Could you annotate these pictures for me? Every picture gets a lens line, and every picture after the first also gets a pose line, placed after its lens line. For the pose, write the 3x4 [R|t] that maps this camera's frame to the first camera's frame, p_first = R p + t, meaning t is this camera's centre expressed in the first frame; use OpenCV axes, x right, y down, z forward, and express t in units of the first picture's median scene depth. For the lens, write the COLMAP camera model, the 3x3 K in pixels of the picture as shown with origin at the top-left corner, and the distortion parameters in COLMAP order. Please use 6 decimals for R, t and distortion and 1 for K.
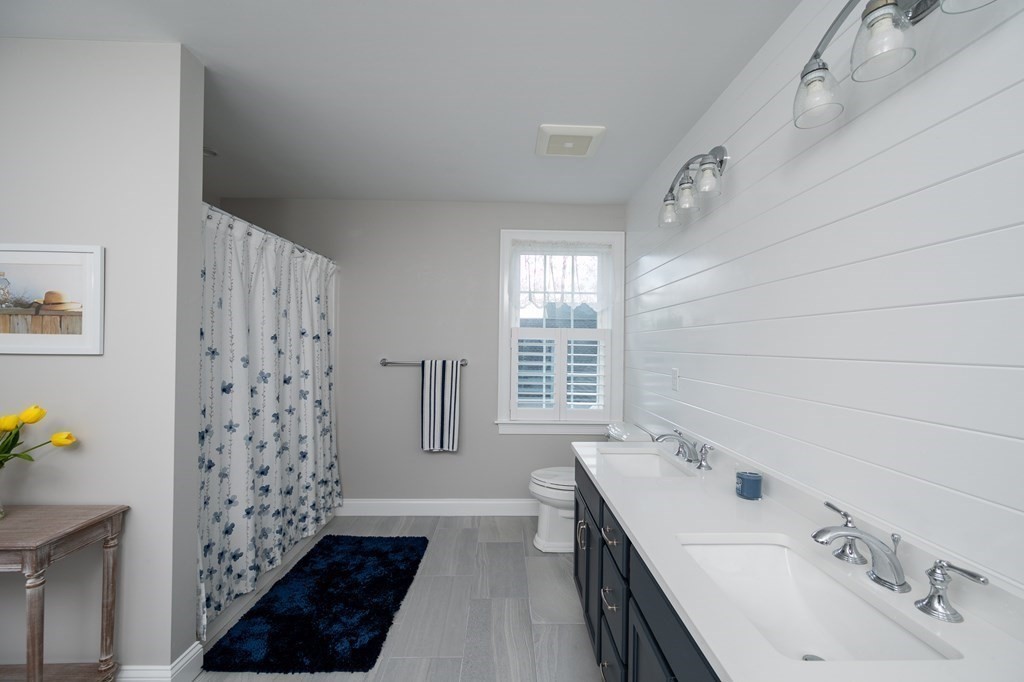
lens RADIAL K [[414.1, 0, 514.5], [0, 414.1, 344.0], [0, 0, 1]] dist [-0.002130, 0.001636]
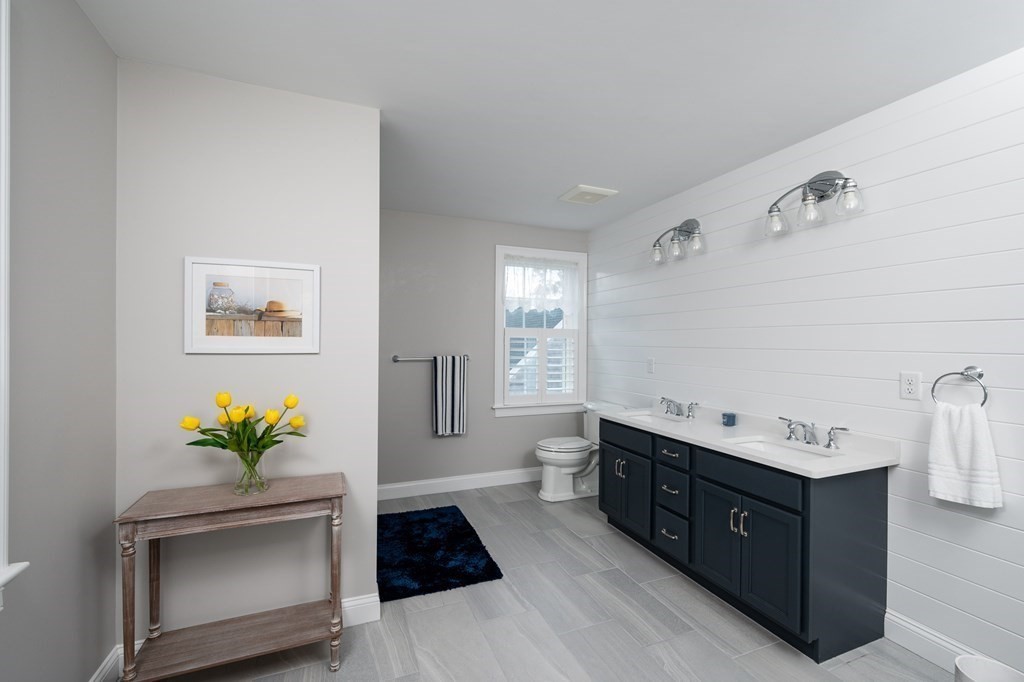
lens RADIAL K [[444.3, 0, 517.1], [0, 444.3, 344.6], [0, 0, 1]] dist [0.002054, 0.000166]
pose [[0.933891, -0.007805, 0.357473, -0.523823], [0.003629, 0.999917, 0.012351, -0.008061], [-0.357539, -0.010237, 0.933842, -0.256063]]
